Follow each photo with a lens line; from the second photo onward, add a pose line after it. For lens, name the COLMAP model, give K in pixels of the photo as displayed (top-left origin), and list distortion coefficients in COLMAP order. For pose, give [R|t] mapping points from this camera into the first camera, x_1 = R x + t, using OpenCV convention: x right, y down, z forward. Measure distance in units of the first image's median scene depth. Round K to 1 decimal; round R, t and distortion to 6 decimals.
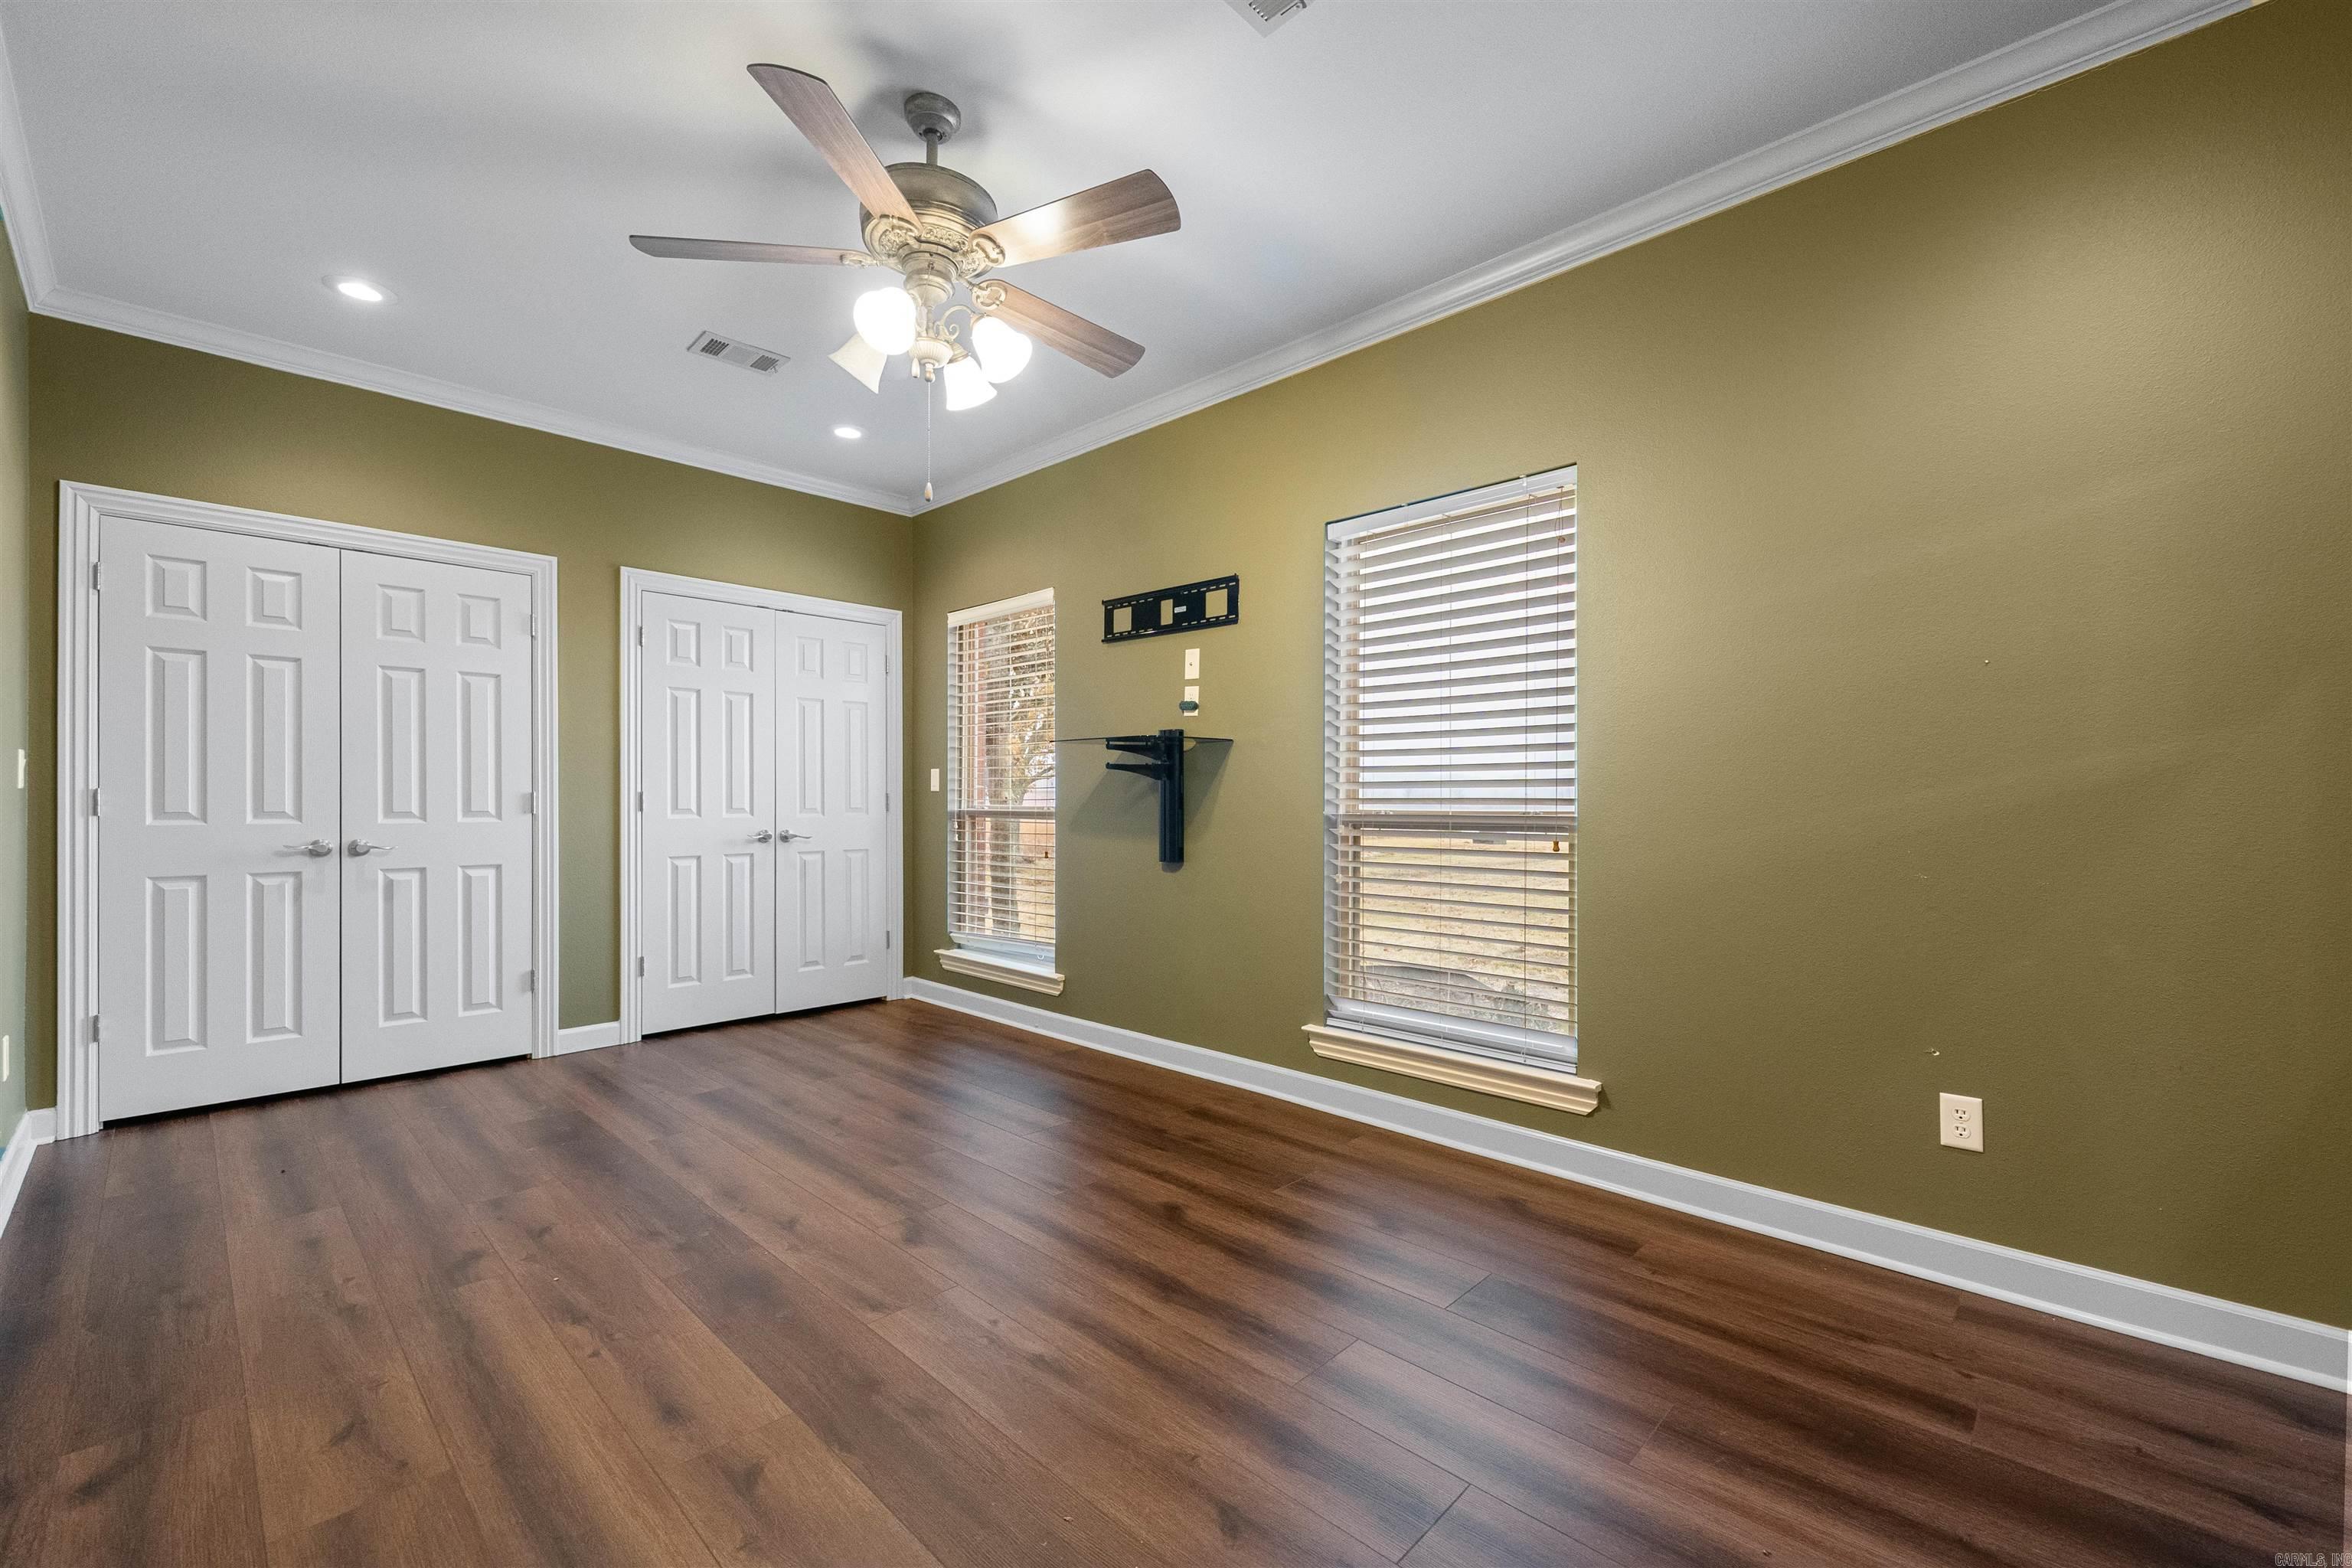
lens RADIAL K [[962.0, 0, 1183.5], [0, 962.0, 794.5], [0, 0, 1]] dist [0.007705, -0.003415]
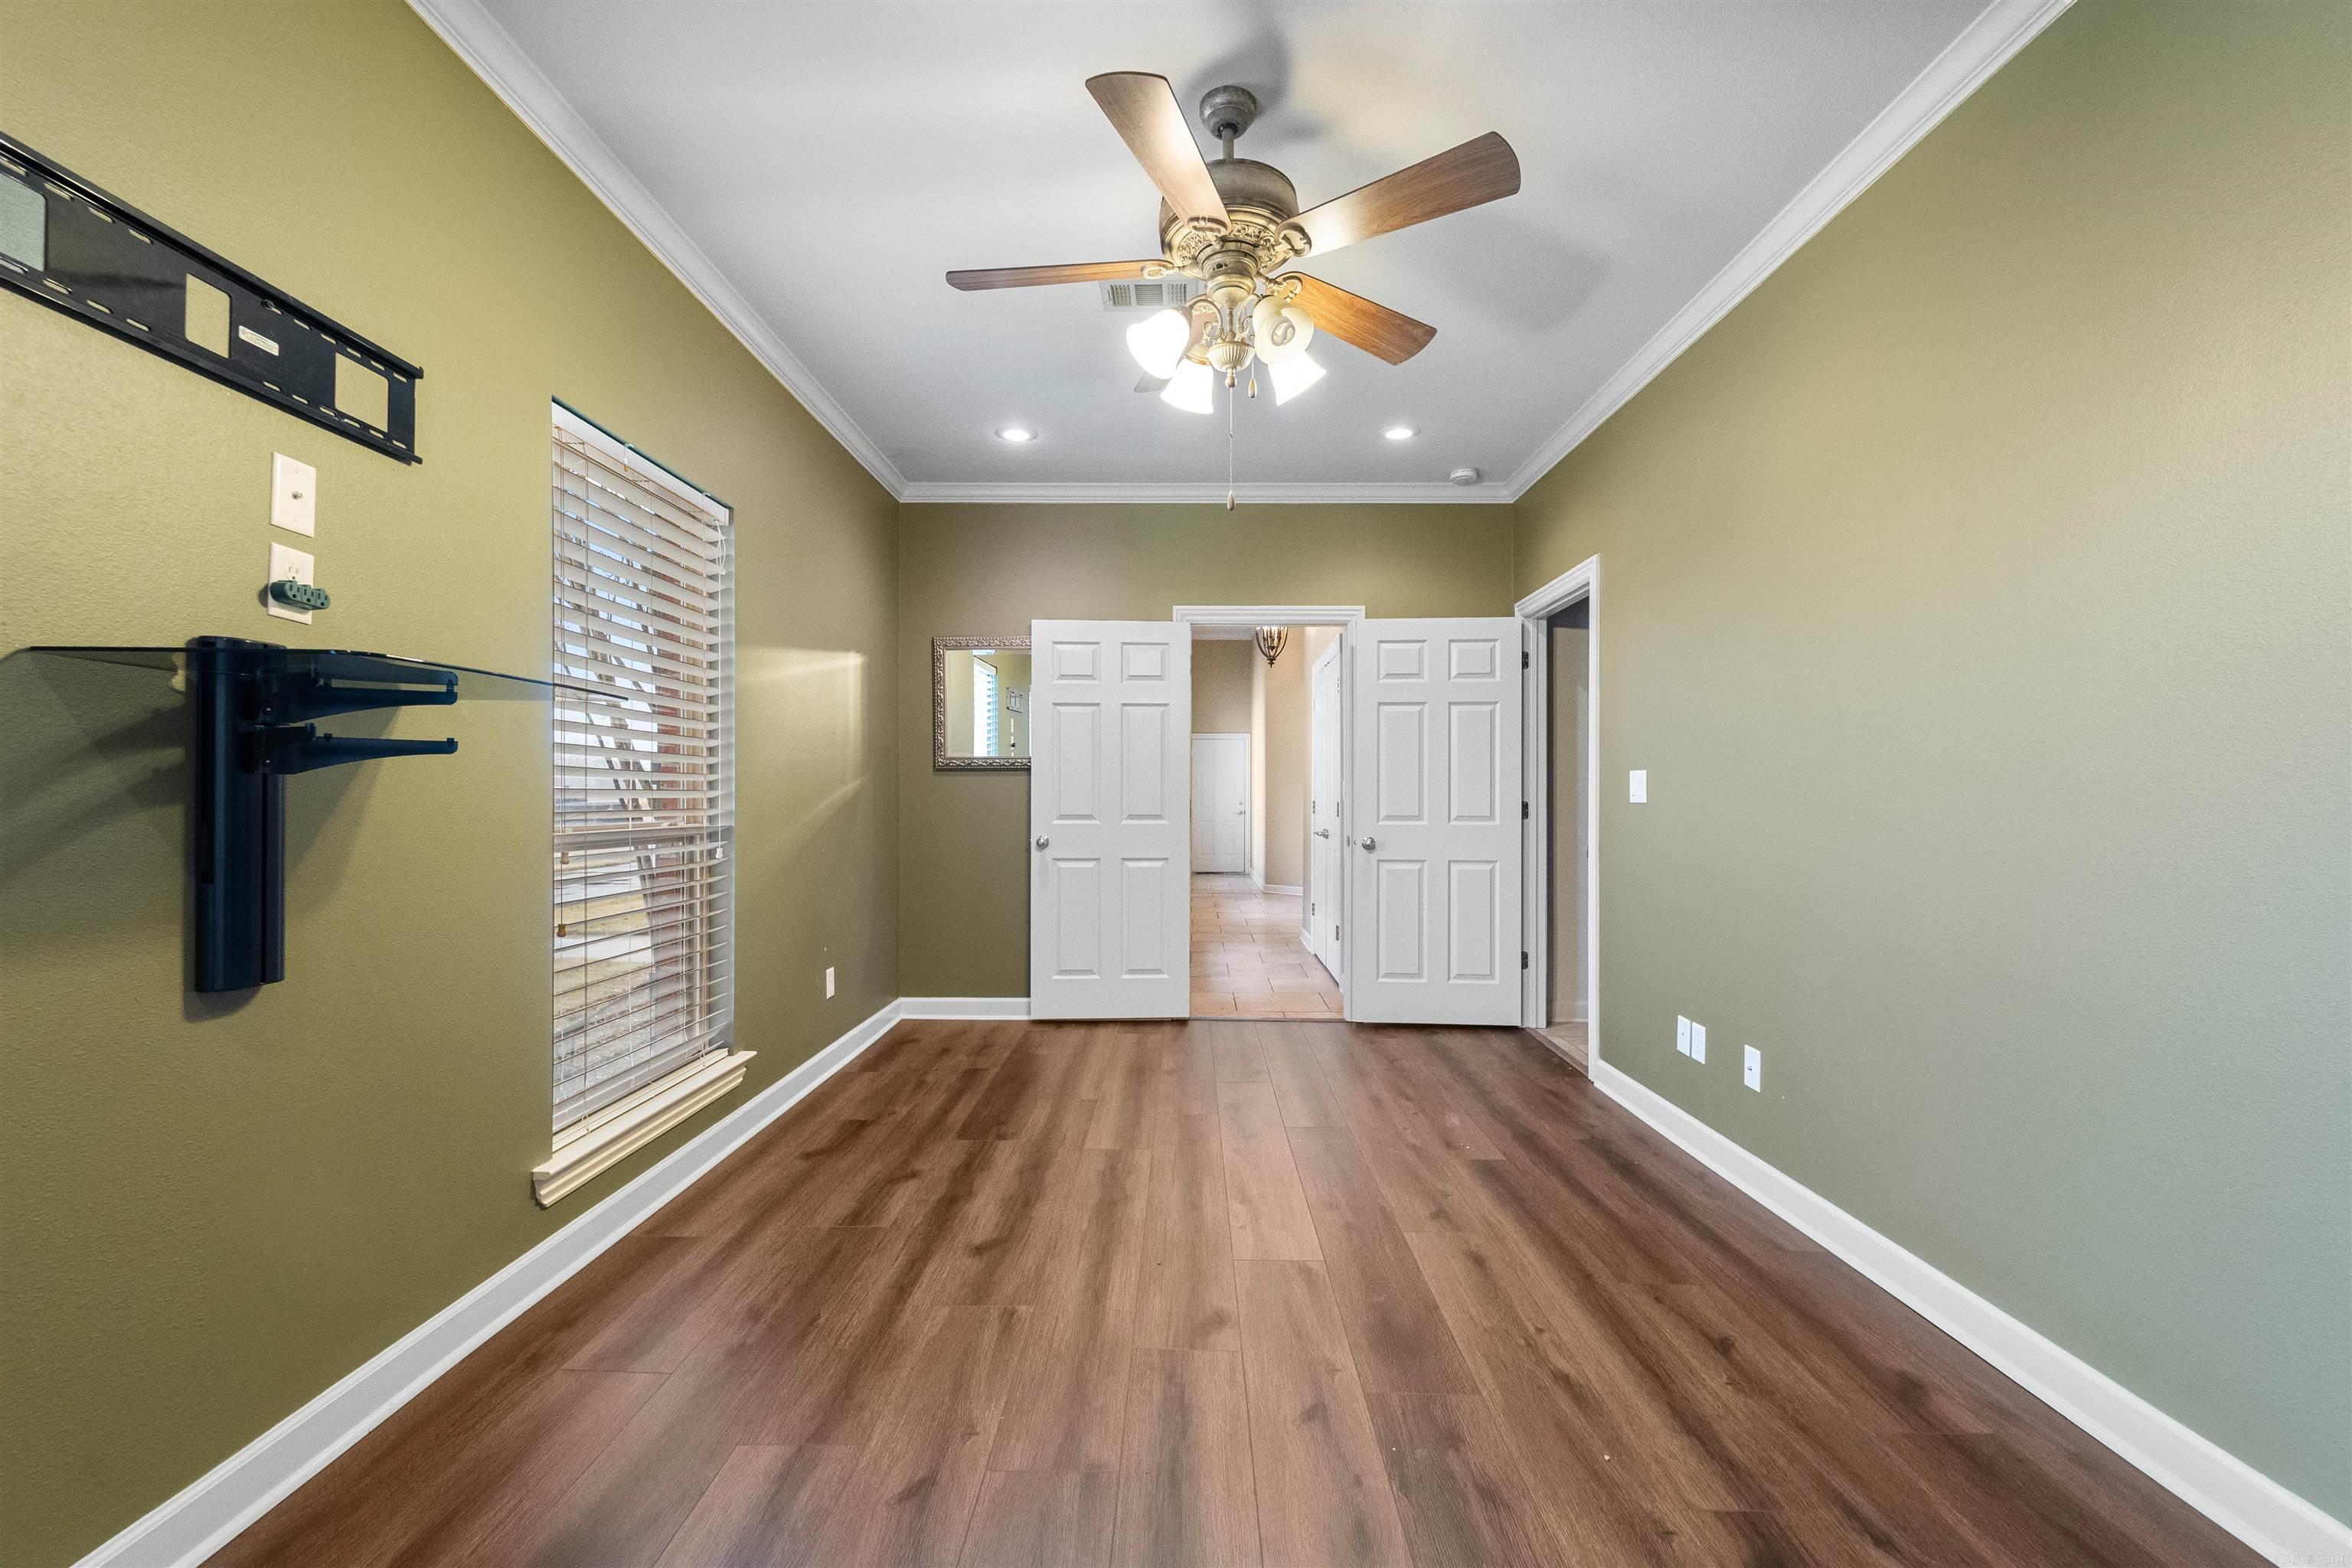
lens RADIAL K [[962.0, 0, 1163.9], [0, 962.0, 786.7], [0, 0, 1]] dist [0.007705, -0.003415]
pose [[-0.672803, 0.003866, 0.739812, -0.687262], [-0.009083, 0.999868, -0.013485, -0.009481], [-0.739766, -0.015793, -0.672679, 1.247749]]
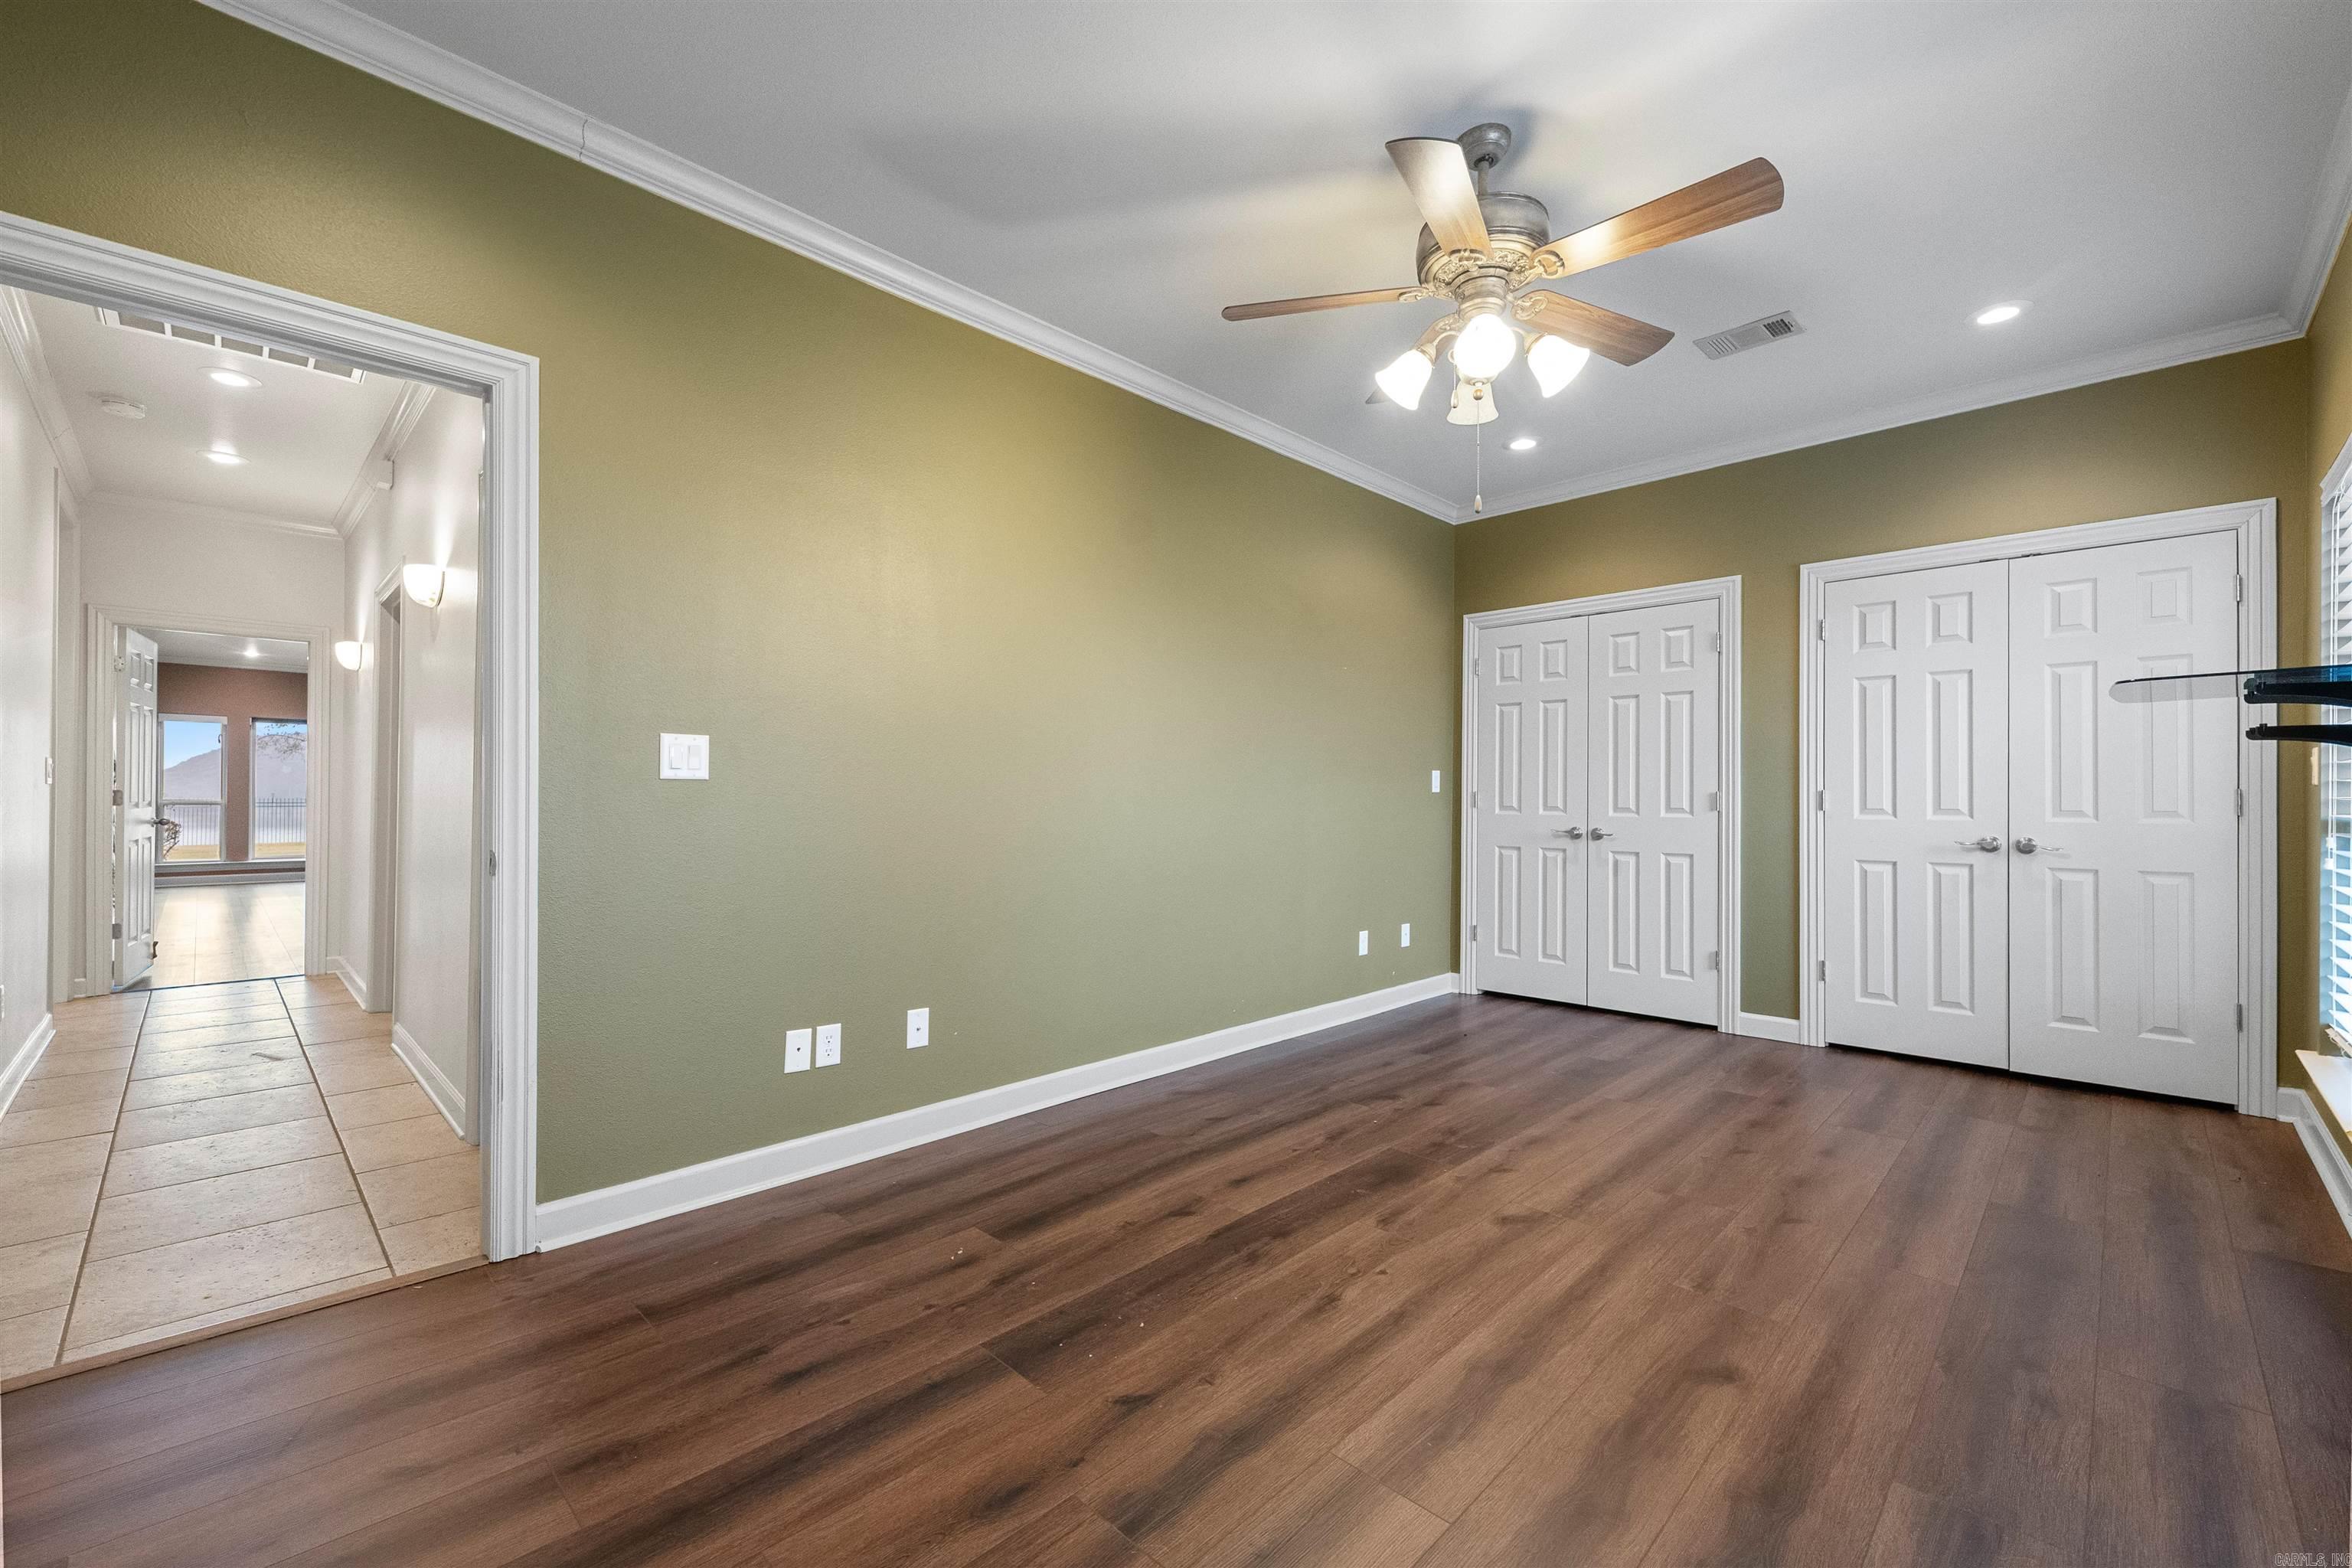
lens RADIAL K [[962.0, 0, 1174.1], [0, 962.0, 793.0], [0, 0, 1]] dist [0.007705, -0.003415]
pose [[-0.017525, -0.006264, -0.999827, 0.582838], [0.002654, 0.999977, -0.006311, 0.005693], [0.999843, -0.002764, -0.017508, 0.504777]]
